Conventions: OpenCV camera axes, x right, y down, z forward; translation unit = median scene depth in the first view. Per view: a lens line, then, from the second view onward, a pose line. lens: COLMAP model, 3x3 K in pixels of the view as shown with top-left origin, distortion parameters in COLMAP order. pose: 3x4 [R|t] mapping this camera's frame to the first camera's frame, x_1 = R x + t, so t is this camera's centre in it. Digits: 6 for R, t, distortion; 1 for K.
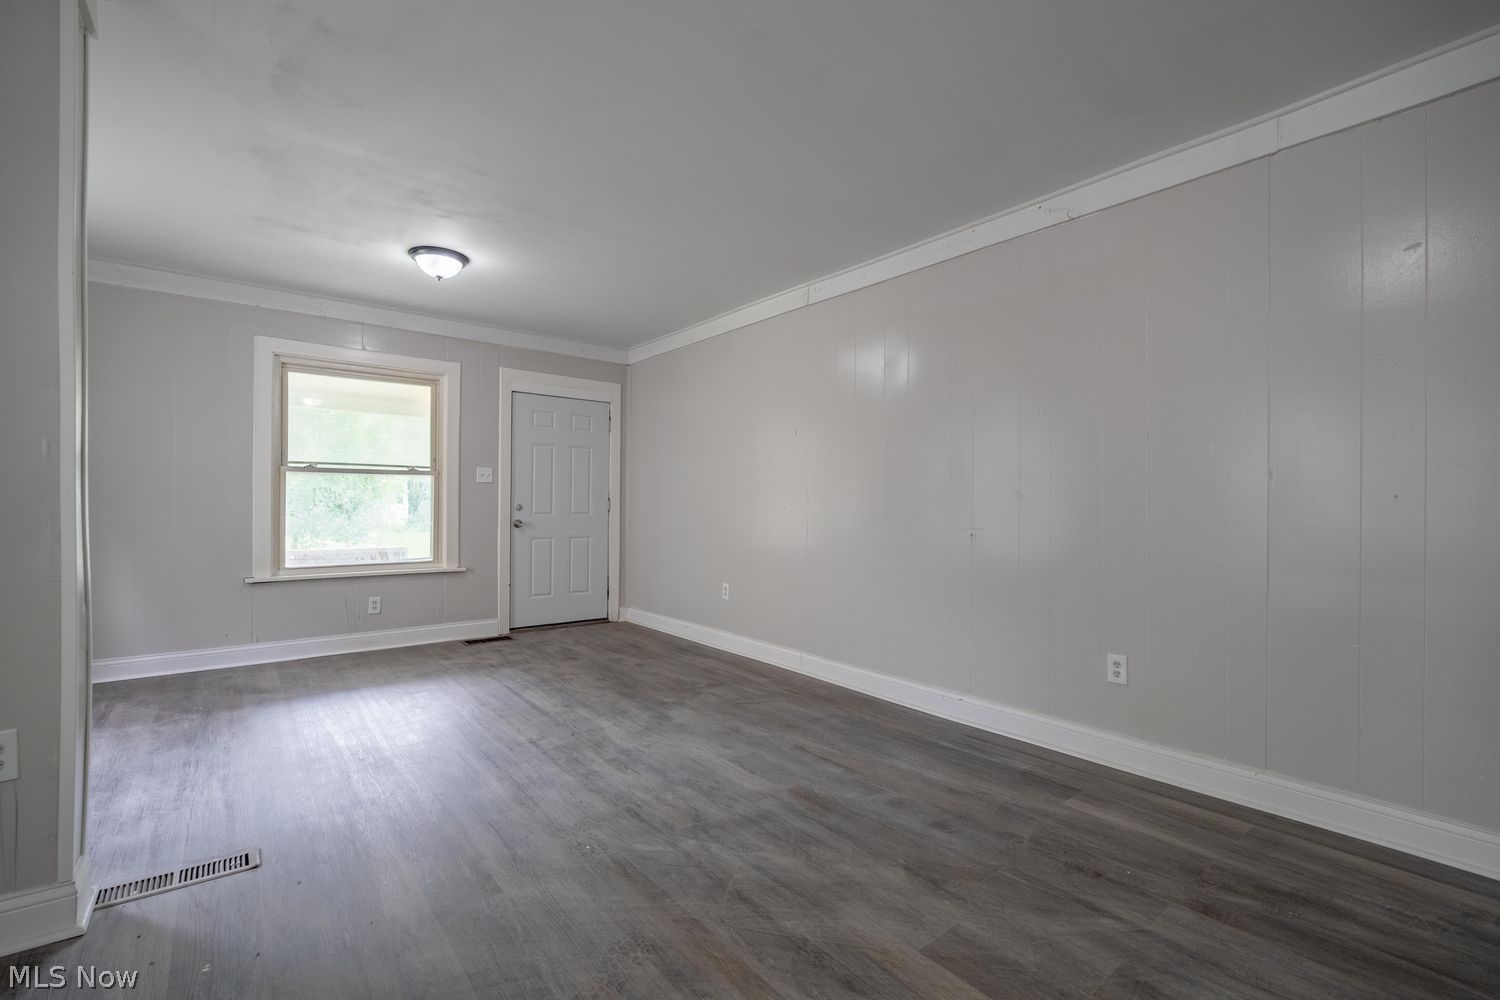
lens RADIAL K [[656.1, 0, 751.7], [0, 656.1, 498.6], [0, 0, 1]] dist [-0.004962, -0.000039]
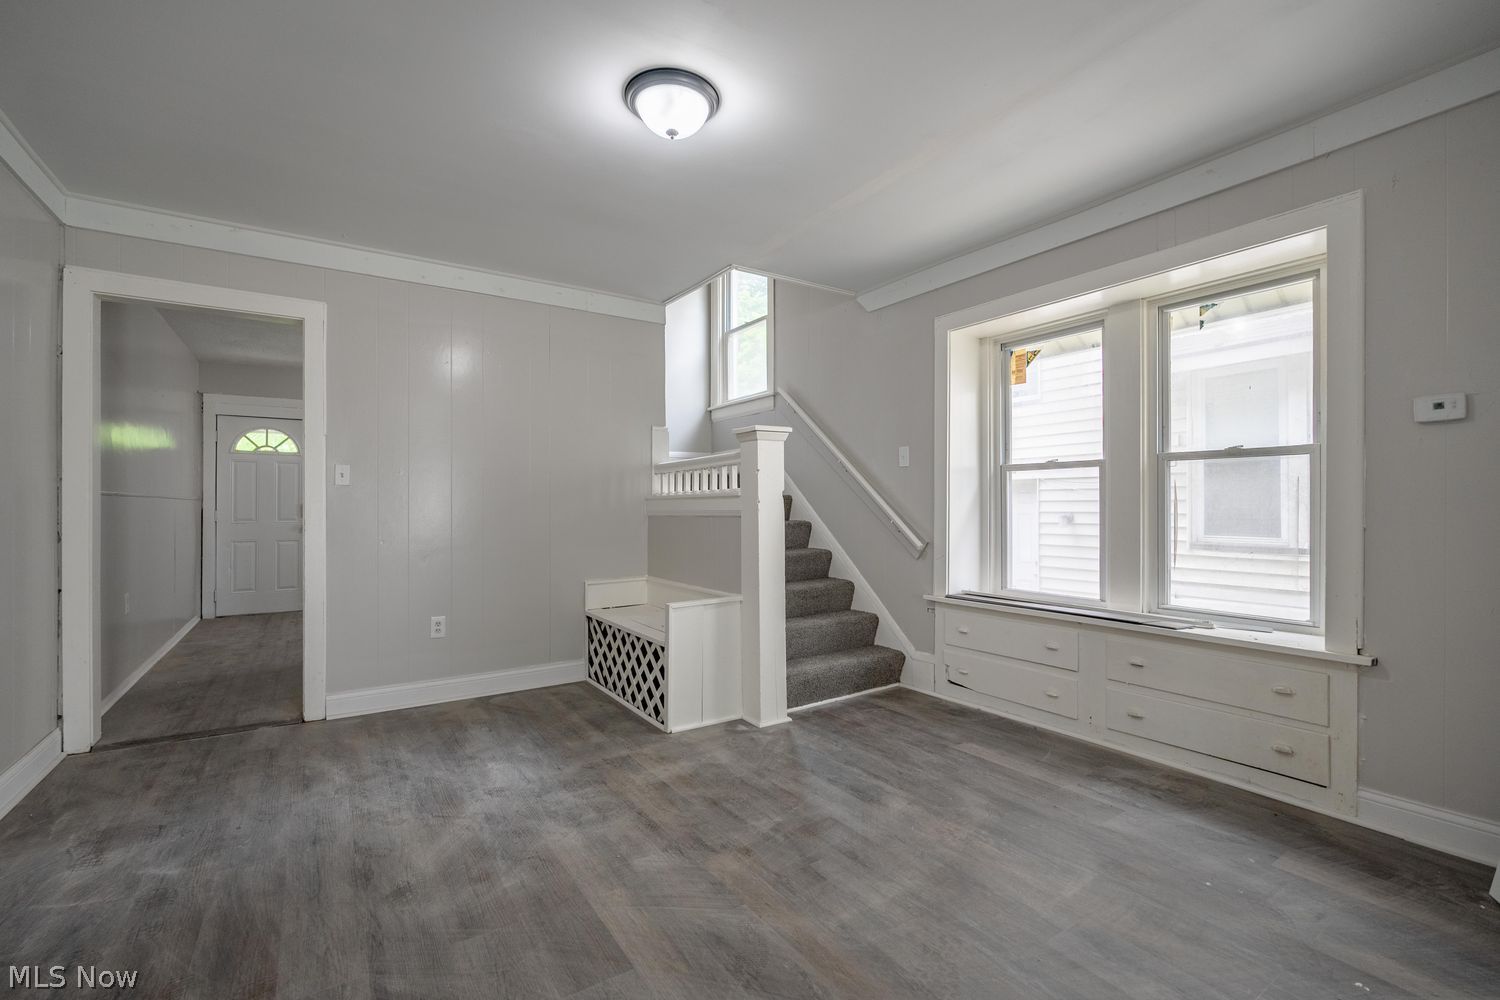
lens RADIAL K [[656.1, 0, 758.7], [0, 656.1, 497.3], [0, 0, 1]] dist [-0.004962, -0.000039]
pose [[-0.996142, -0.002669, 0.087719, -0.005718], [-0.004386, 0.999802, -0.019392, 0.003845], [-0.087650, -0.019702, -0.995956, 0.849581]]
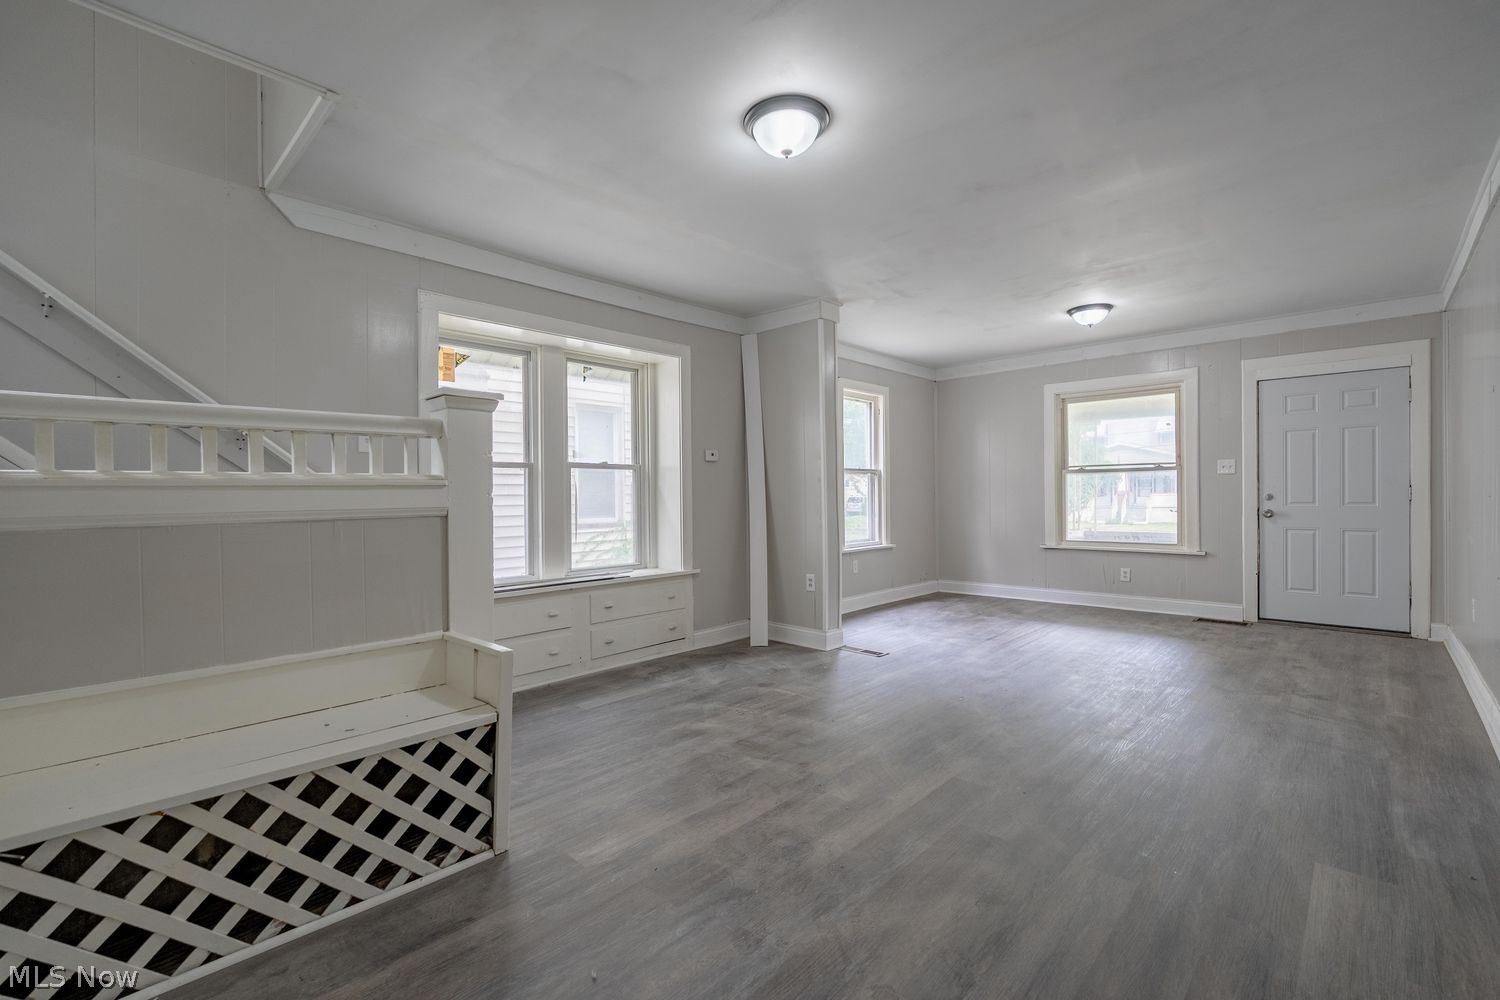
lens RADIAL K [[656.1, 0, 736.8], [0, 656.1, 498.2], [0, 0, 1]] dist [-0.004962, -0.000039]
pose [[0.118194, -0.004112, -0.992982, 0.767956], [0.019242, 0.999813, -0.001850, 0.002264], [0.992804, -0.018888, 0.118251, 0.129790]]
